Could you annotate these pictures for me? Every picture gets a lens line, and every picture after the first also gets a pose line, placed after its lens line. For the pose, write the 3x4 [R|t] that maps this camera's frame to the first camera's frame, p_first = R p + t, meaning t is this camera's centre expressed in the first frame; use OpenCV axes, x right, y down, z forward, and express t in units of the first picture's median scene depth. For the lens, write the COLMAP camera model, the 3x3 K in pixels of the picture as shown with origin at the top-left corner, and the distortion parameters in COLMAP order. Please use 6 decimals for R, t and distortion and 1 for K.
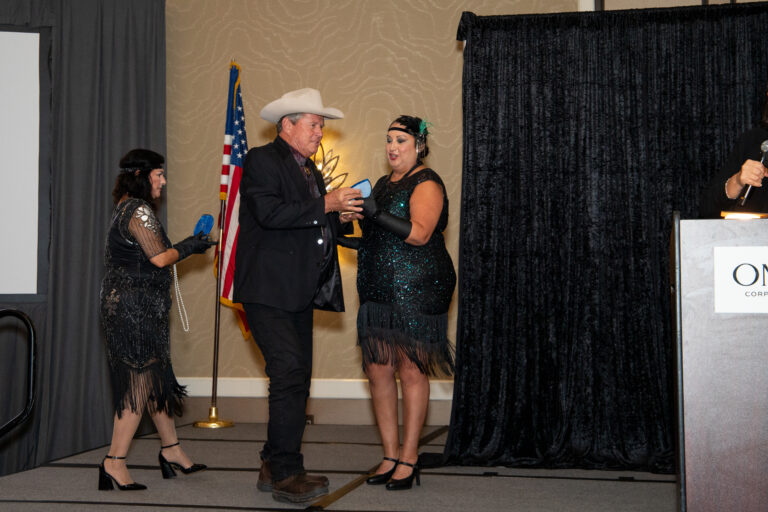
lens RADIAL K [[1312.1, 0, 345.5], [0, 1312.1, 228.9], [0, 0, 1]] dist [0.137947, 0.000000]
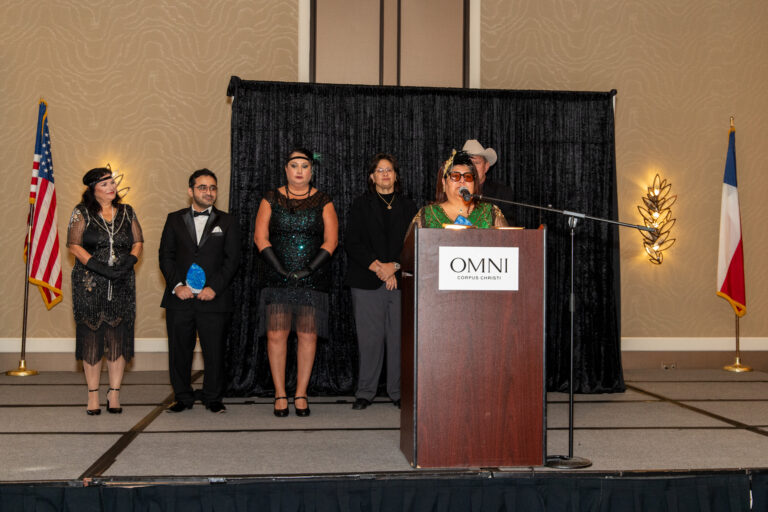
lens RADIAL K [[919.6, 0, 393.7], [0, 919.6, 262.0], [0, 0, 1]] dist [-0.005395, 0.000000]
pose [[0.944521, 0.015597, 0.328079, -0.067198], [-0.026039, 0.999284, 0.027460, 0.002175], [-0.327416, -0.034479, 0.944251, 0.012458]]
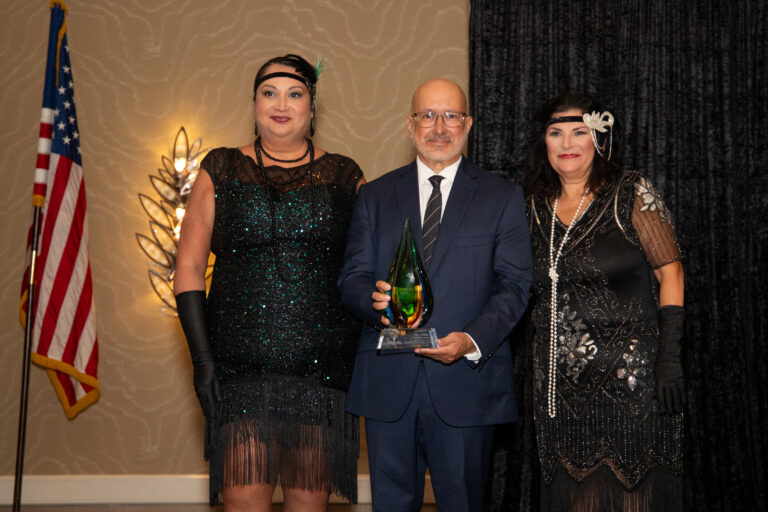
lens RADIAL K [[1611.2, 0, 385.5], [0, 1611.2, 257.4], [0, 0, 1]] dist [0.291698, 0.000000]
pose [[0.975515, 0.019101, 0.219100, -0.132288], [-0.018192, 0.999816, -0.006162, 0.006925], [-0.219178, 0.002026, 0.975683, 0.208015]]
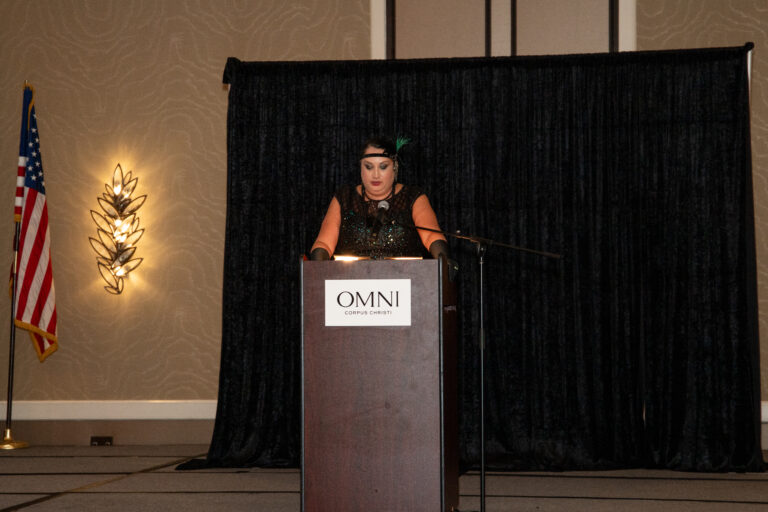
lens RADIAL K [[1866.2, 0, 382.6], [0, 1866.2, 273.8], [0, 0, 1]] dist [0.348461, 0.000000]
pose [[0.998212, -0.001000, 0.059760, 0.126311], [-0.000556, 0.999661, 0.026019, -0.026130], [-0.059766, -0.026005, 0.997874, -0.582081]]
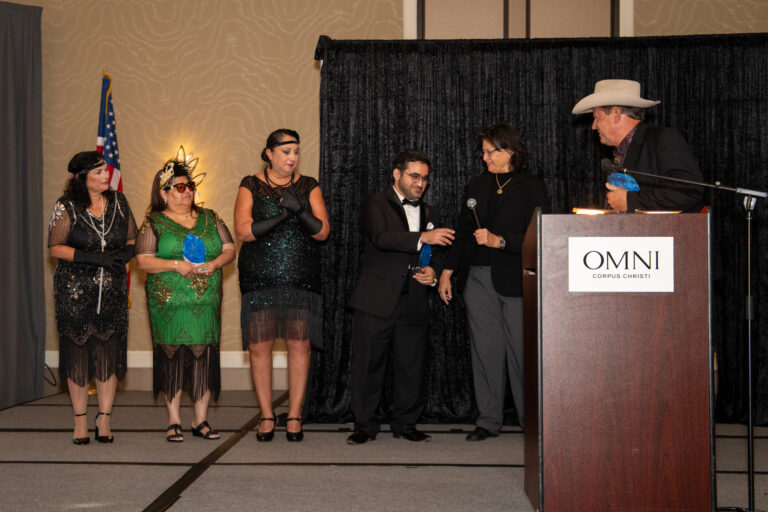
lens RADIAL K [[1118.1, 0, 339.9], [0, 1118.1, 253.3], [0, 0, 1]] dist [0.076954, 0.000000]
pose [[0.986953, 0.006259, 0.160889, -0.052732], [-0.010436, 0.999630, 0.025127, 0.002795], [-0.160672, -0.026478, 0.986653, 0.014951]]
